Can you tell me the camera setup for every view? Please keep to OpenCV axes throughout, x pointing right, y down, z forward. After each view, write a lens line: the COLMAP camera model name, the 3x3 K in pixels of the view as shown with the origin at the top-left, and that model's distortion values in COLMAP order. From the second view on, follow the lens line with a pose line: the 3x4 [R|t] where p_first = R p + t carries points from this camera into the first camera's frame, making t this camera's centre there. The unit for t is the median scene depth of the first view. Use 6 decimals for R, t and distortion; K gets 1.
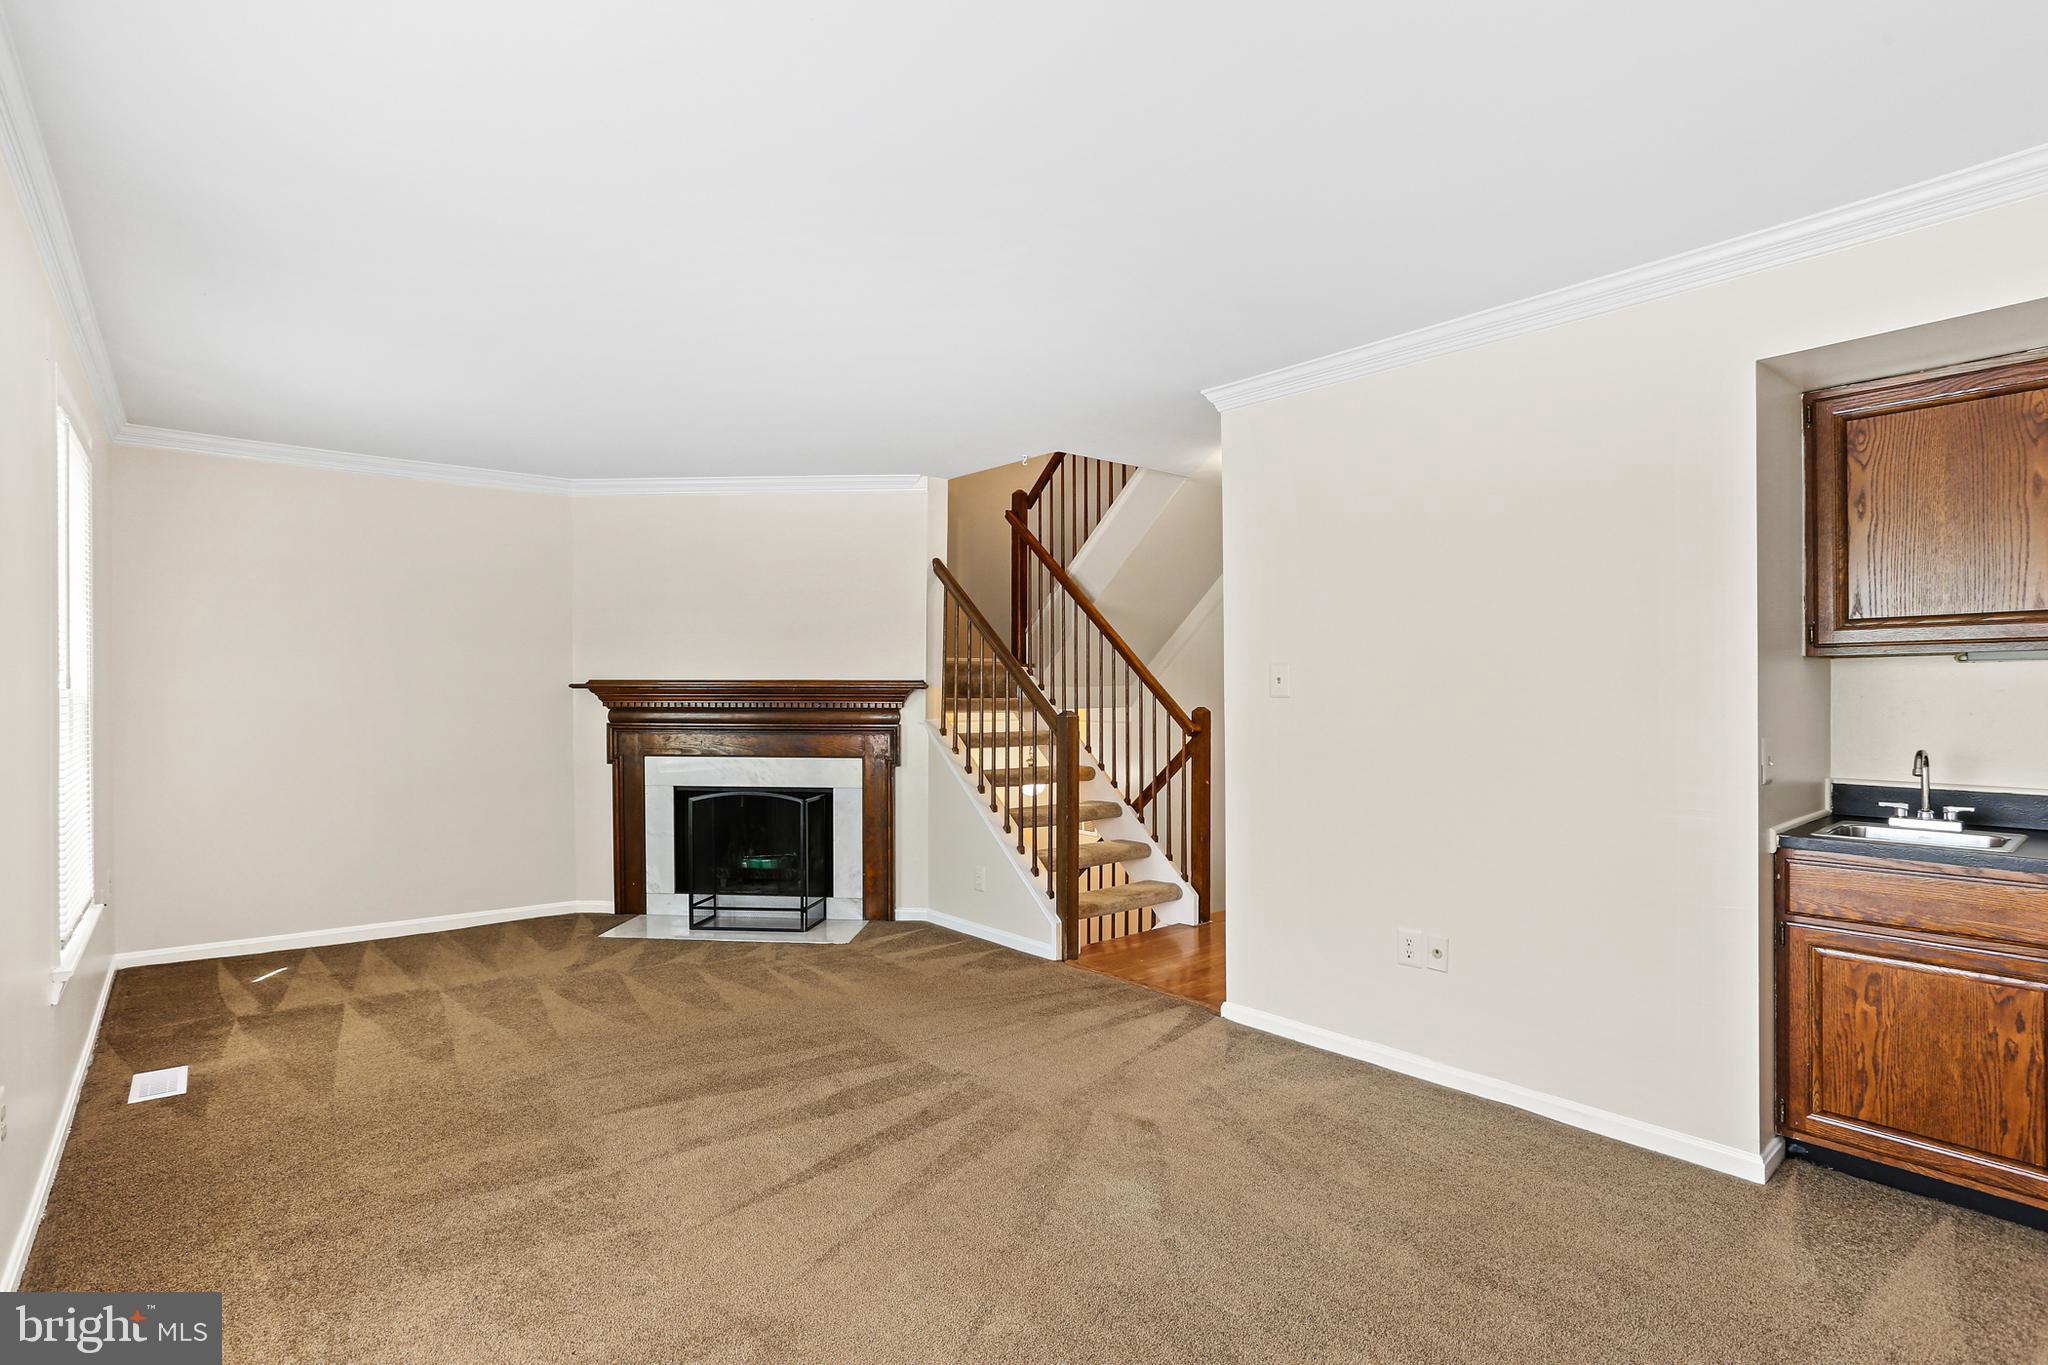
lens RADIAL K [[1011.9, 0, 1020.9], [0, 1011.9, 682.7], [0, 0, 1]] dist [-0.035853, 0.018125]
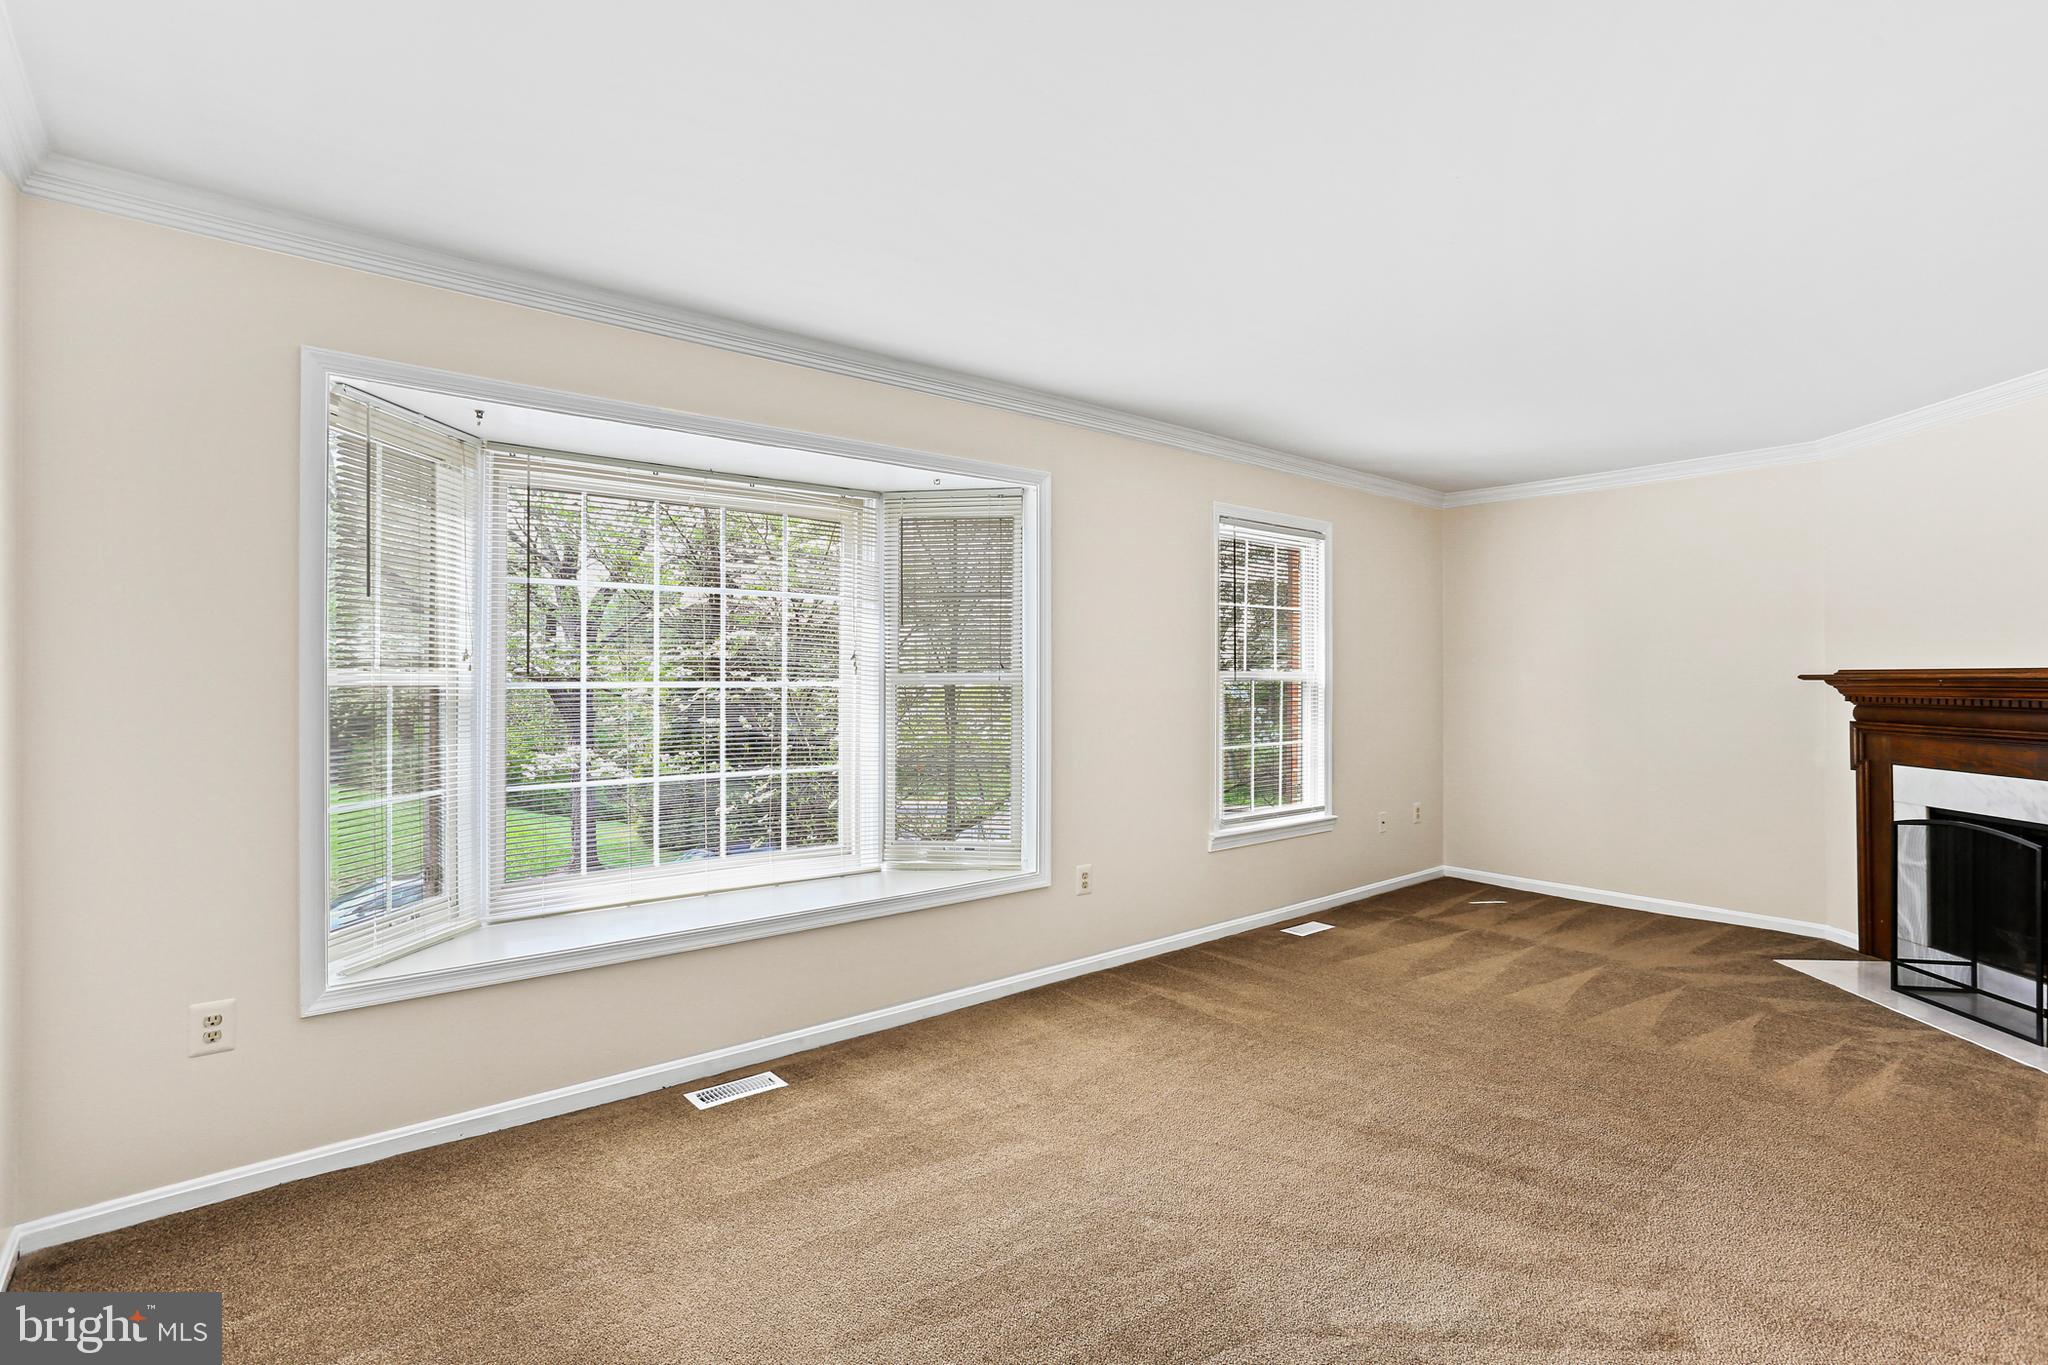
lens RADIAL K [[1011.9, 0, 1023.0], [0, 1011.9, 685.4], [0, 0, 1]] dist [-0.035853, 0.018125]
pose [[-0.017588, -0.000354, -0.999845, 0.525551], [0.006312, 0.999980, -0.000465, 0.007512], [0.999825, -0.006319, -0.017585, 0.401204]]
